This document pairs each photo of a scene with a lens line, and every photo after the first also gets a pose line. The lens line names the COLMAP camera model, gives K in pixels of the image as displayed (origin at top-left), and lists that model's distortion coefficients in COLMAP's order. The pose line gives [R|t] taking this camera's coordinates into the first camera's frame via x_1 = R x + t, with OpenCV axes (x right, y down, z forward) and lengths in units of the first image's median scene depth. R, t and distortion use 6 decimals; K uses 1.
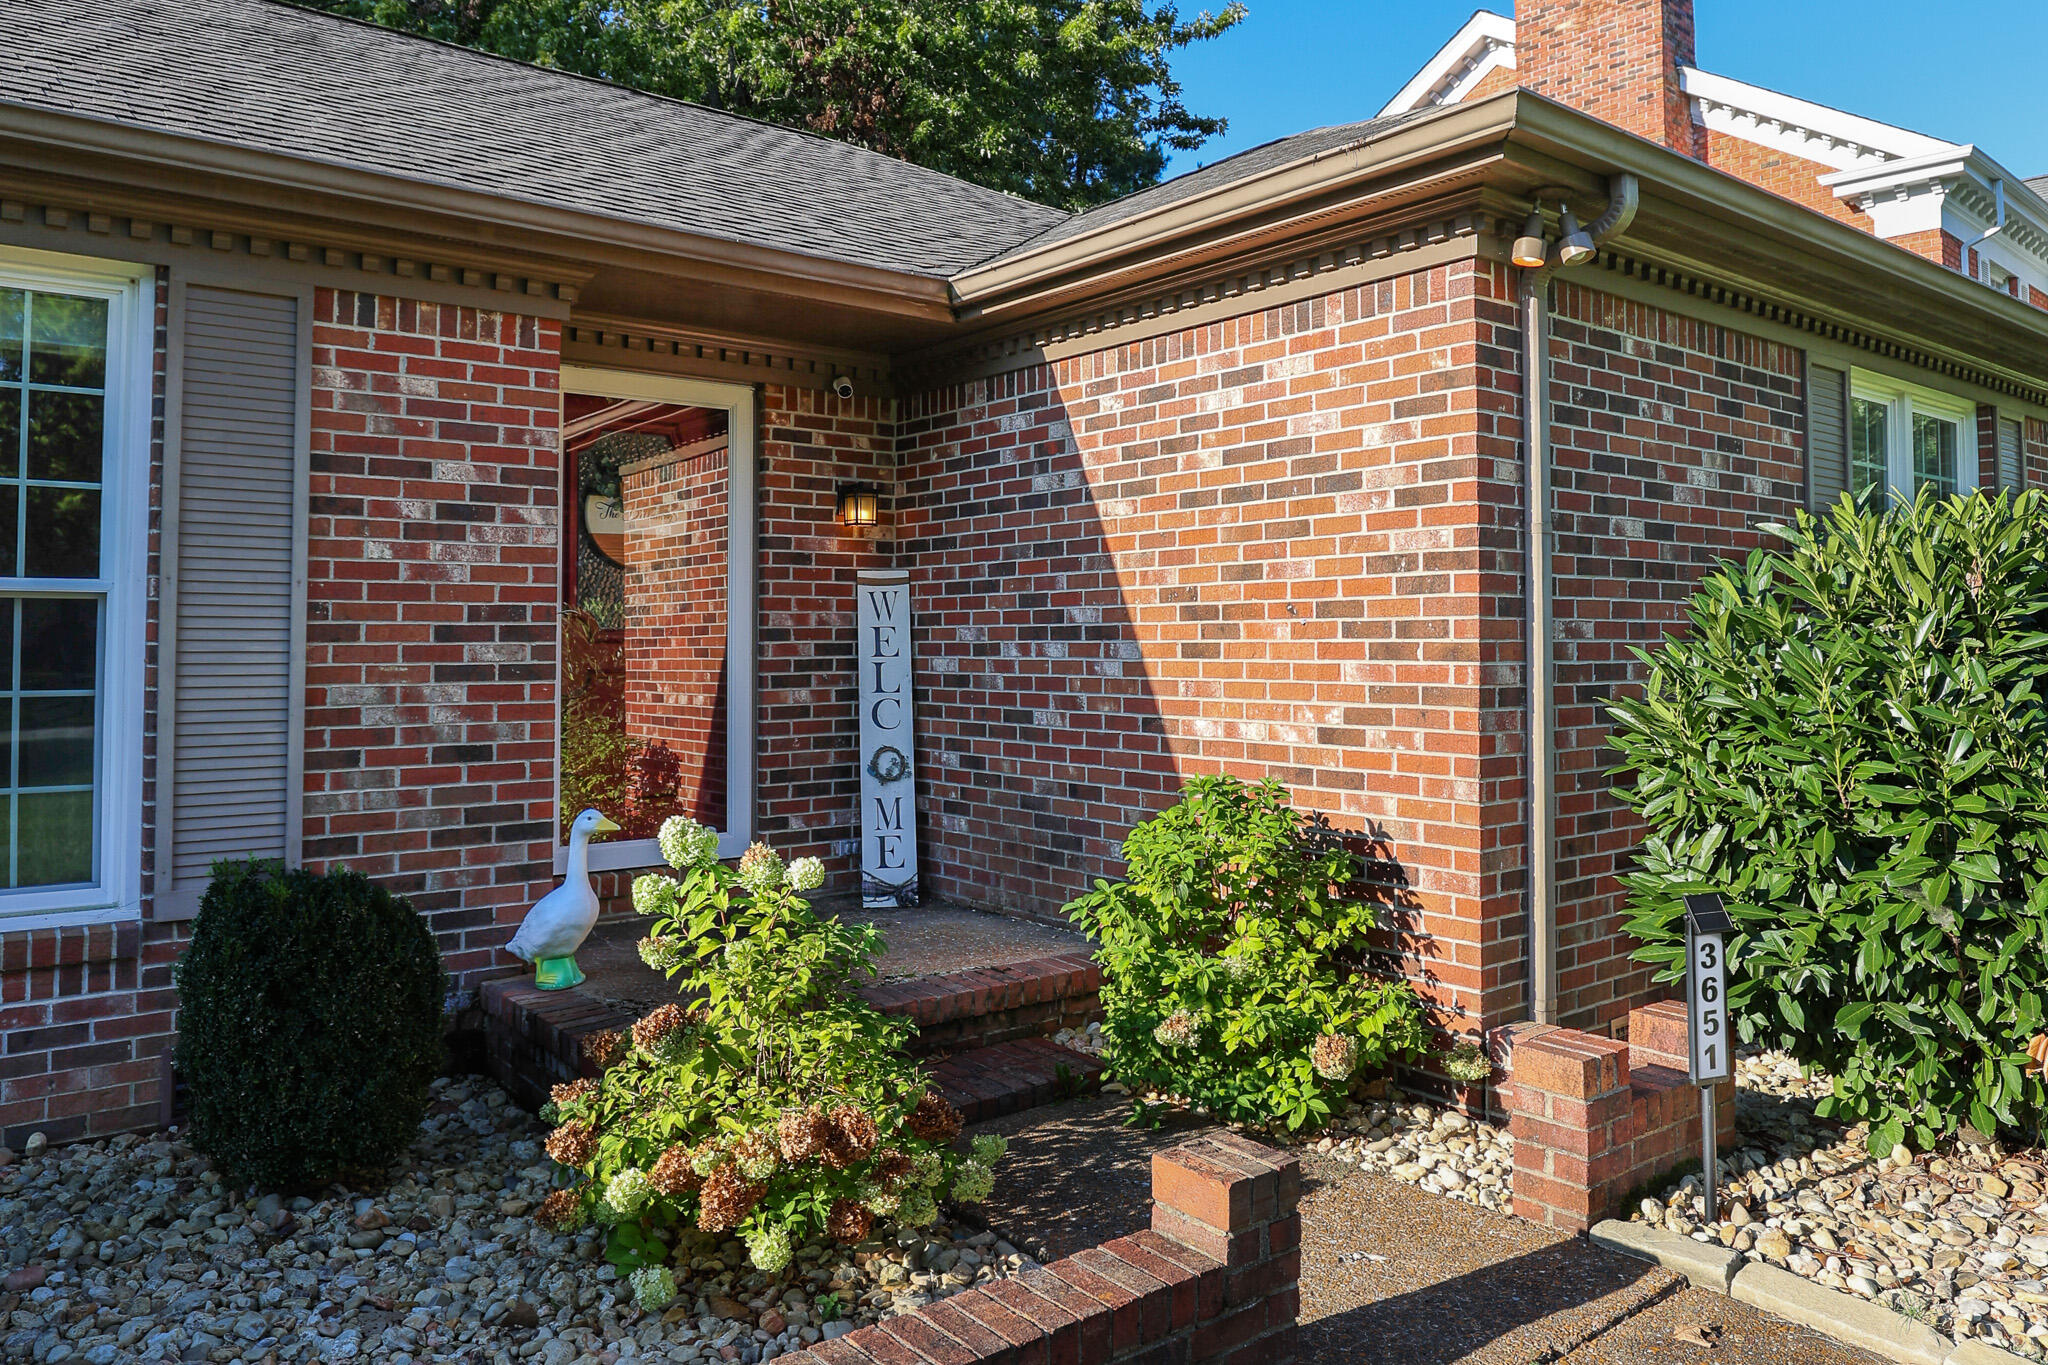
lens RADIAL K [[1463.7, 0, 1068.0], [0, 1463.7, 602.4], [0, 0, 1]] dist [-0.026515, -0.003149]
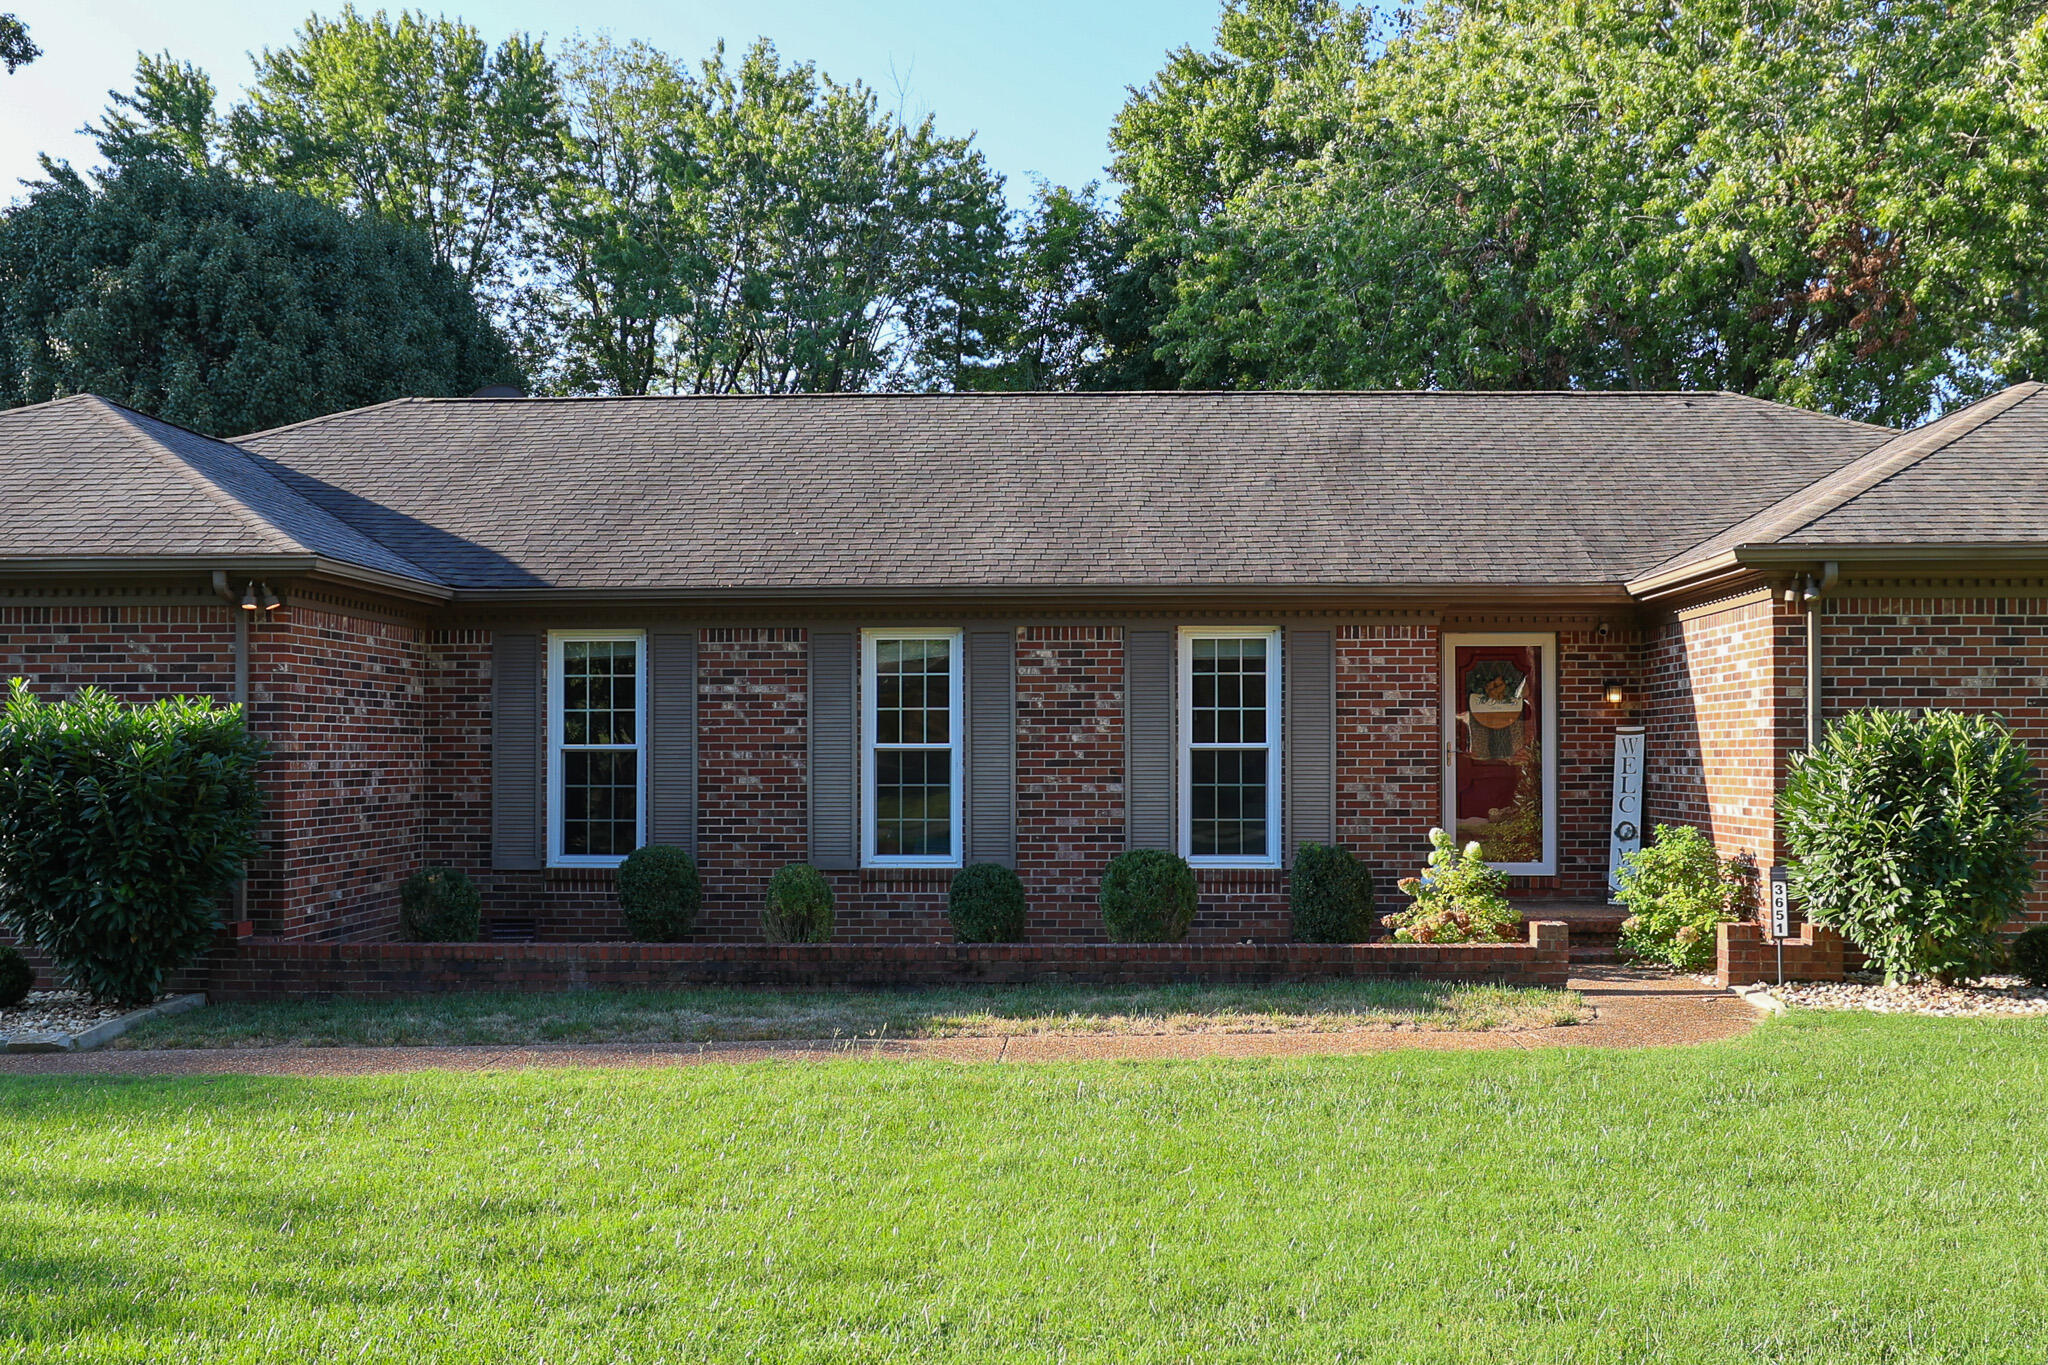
lens RADIAL K [[1463.7, 0, 1026.6], [0, 1463.7, 687.5], [0, 0, 1]] dist [-0.026515, -0.003149]
pose [[0.722401, -0.032532, -0.690708, 0.806498], [0.018230, 0.999441, -0.028007, -0.045885], [0.691234, 0.007640, 0.722591, -1.154697]]
